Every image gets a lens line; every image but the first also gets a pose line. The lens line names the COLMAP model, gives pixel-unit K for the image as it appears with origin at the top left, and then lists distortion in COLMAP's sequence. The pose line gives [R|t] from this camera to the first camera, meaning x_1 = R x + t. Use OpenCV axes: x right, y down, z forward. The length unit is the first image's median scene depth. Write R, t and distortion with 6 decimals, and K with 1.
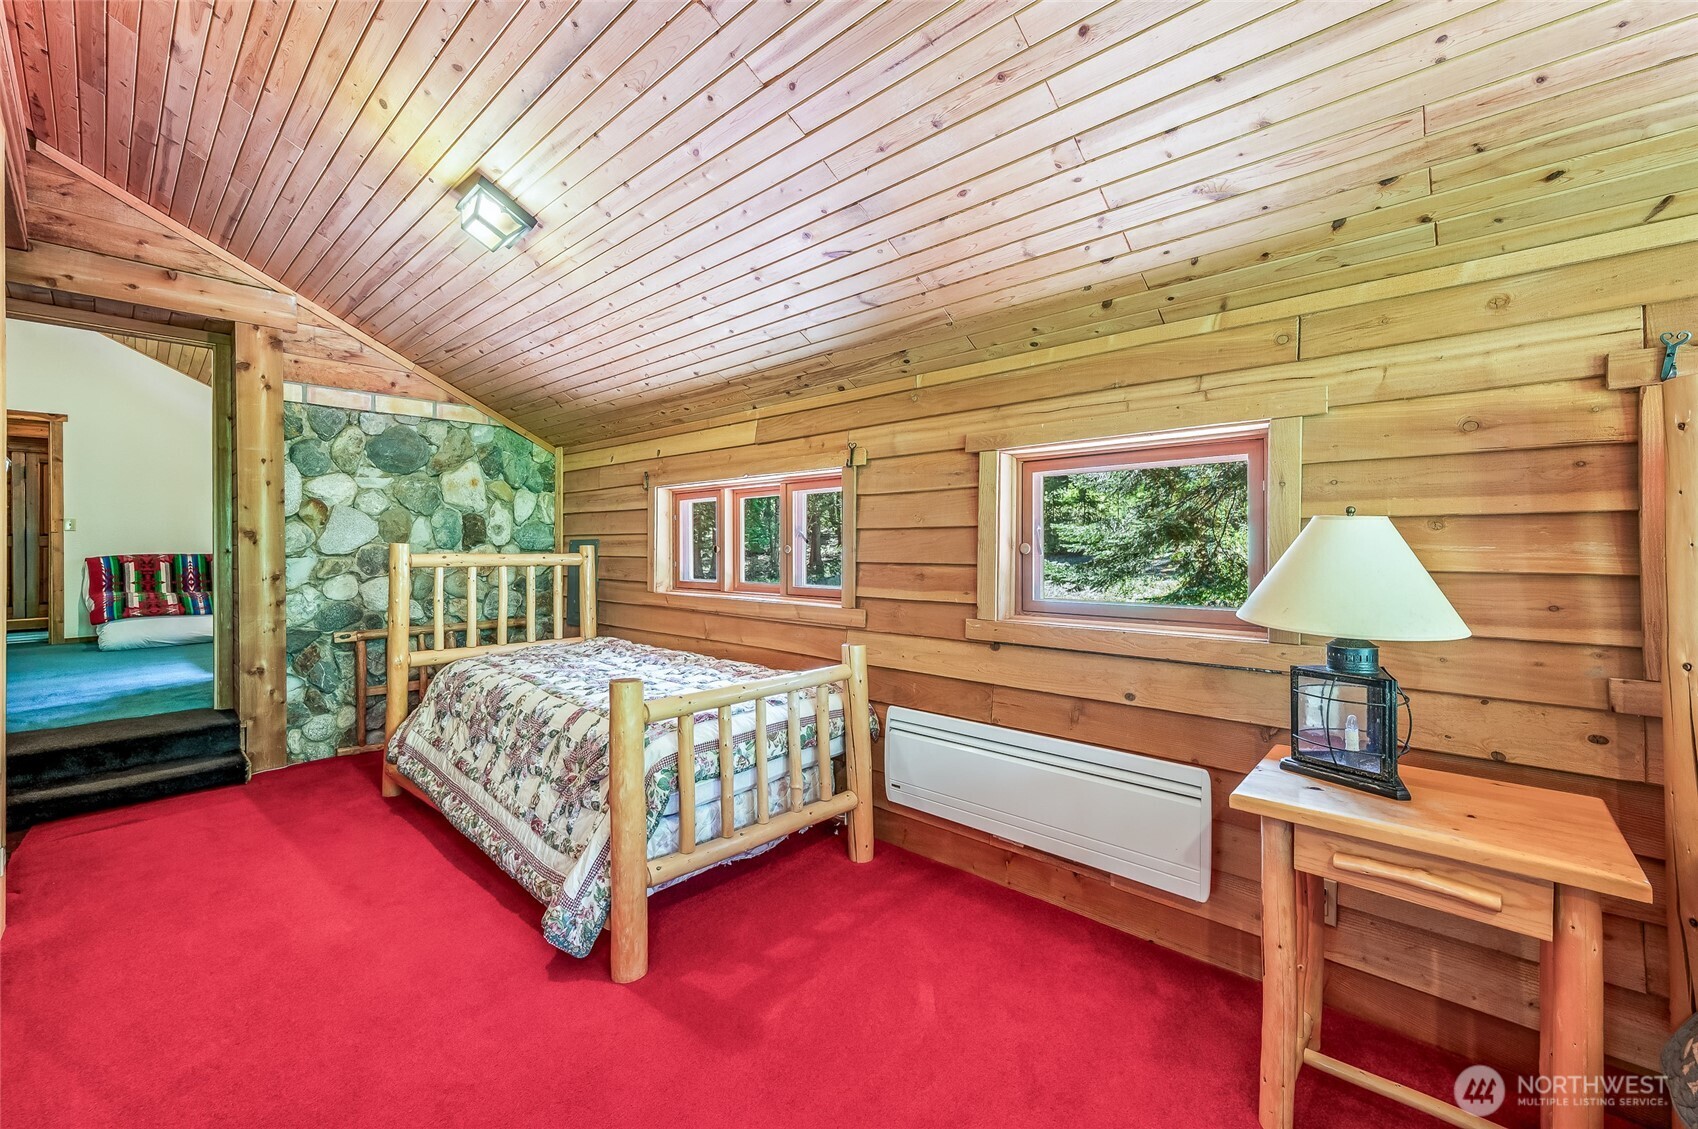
lens RADIAL K [[679.8, 0, 841.8], [0, 679.8, 548.9], [0, 0, 1]] dist [0.001570, 0.000488]
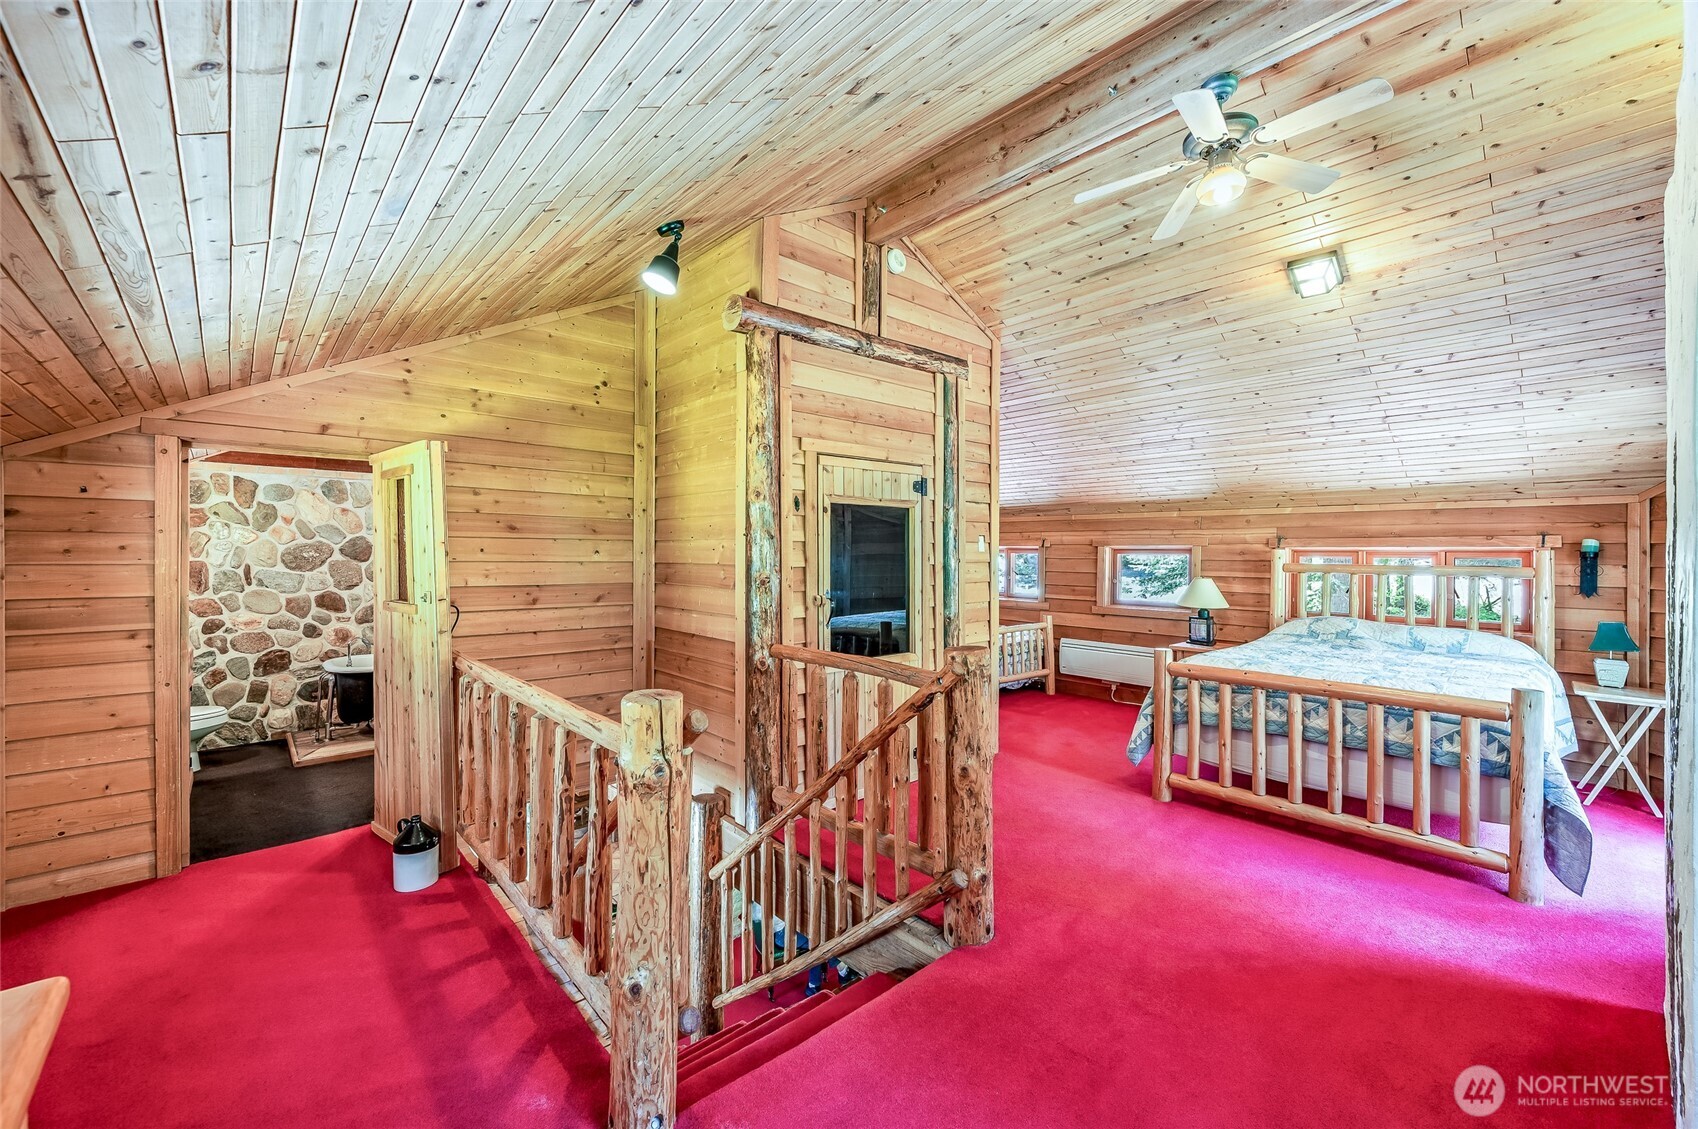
lens RADIAL K [[679.8, 0, 843.8], [0, 679.8, 554.5], [0, 0, 1]] dist [0.001570, 0.000488]
pose [[0.997633, 0.012015, -0.067708, -1.026135], [-0.012403, 0.999909, -0.005305, -0.127884], [0.067638, 0.006132, 0.997691, -2.937827]]
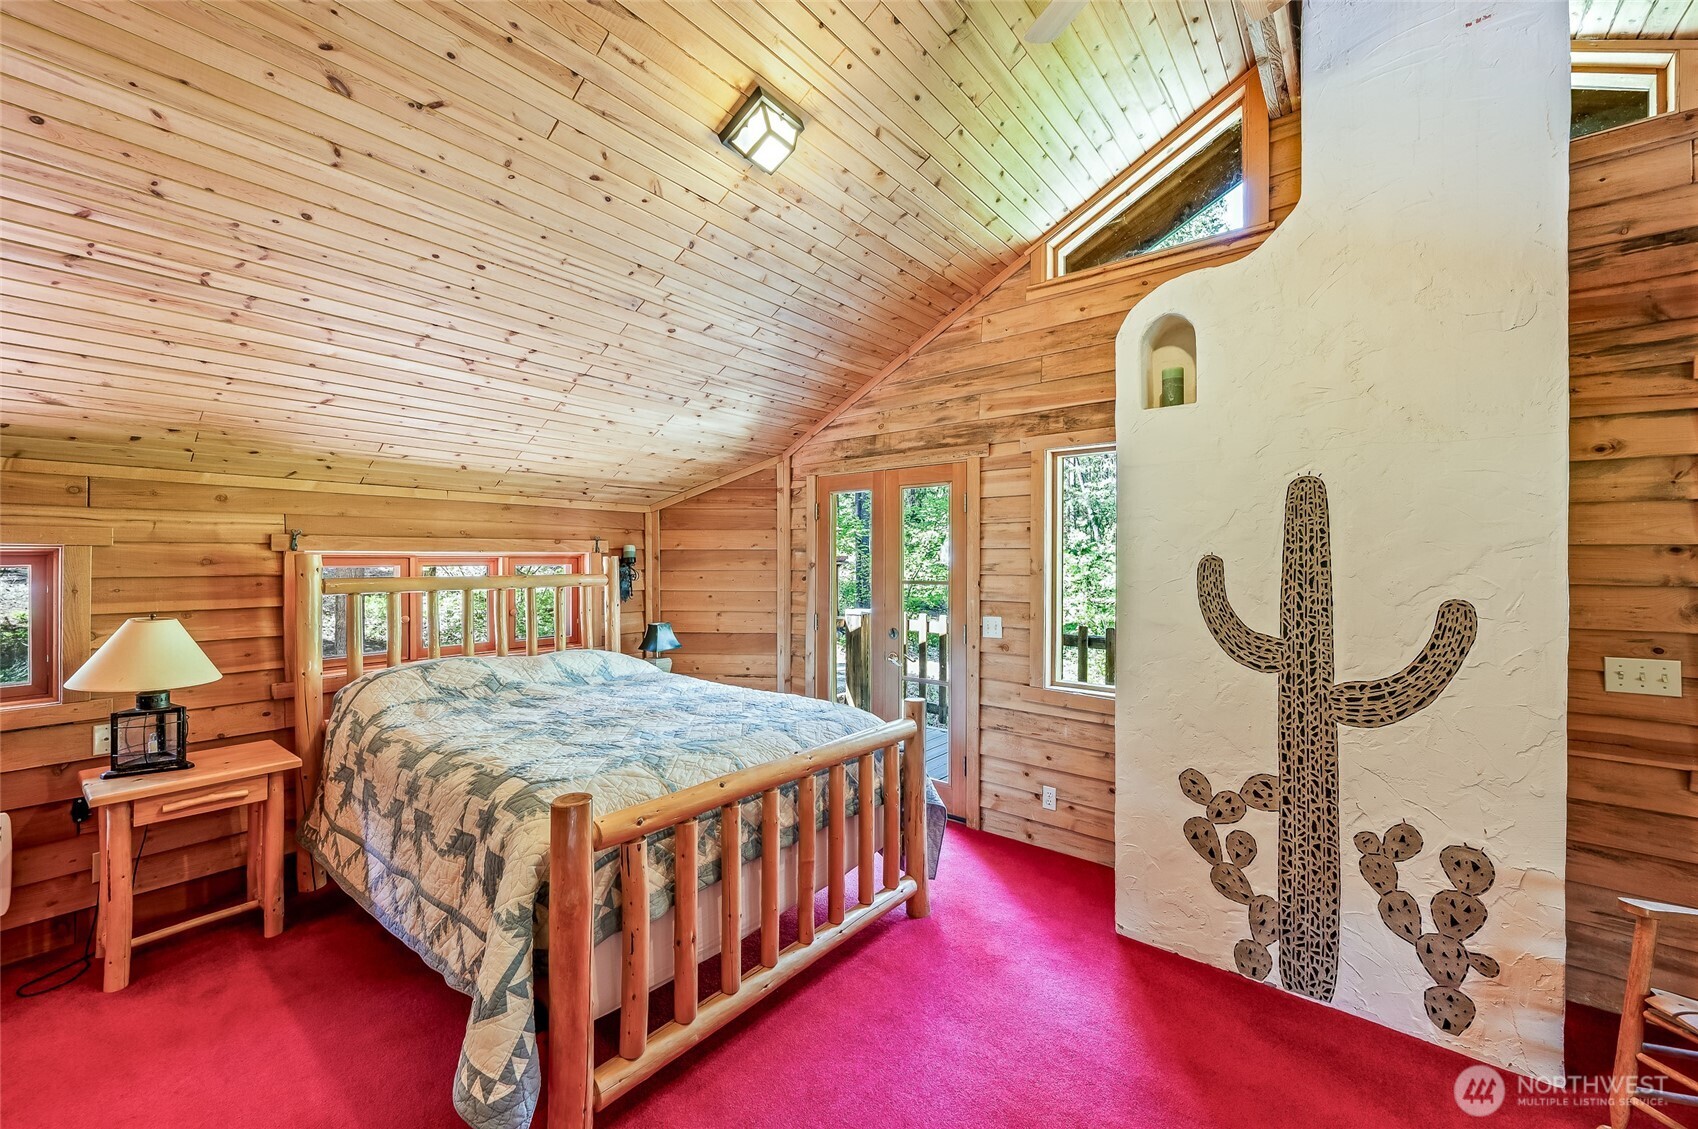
lens RADIAL K [[679.8, 0, 860.1], [0, 679.8, 553.0], [0, 0, 1]] dist [0.001570, 0.000488]
pose [[-0.080733, 0.005503, 0.996721, -1.084849], [0.000184, 0.999985, -0.005506, -0.197219], [-0.996736, -0.000261, -0.080733, -0.632616]]
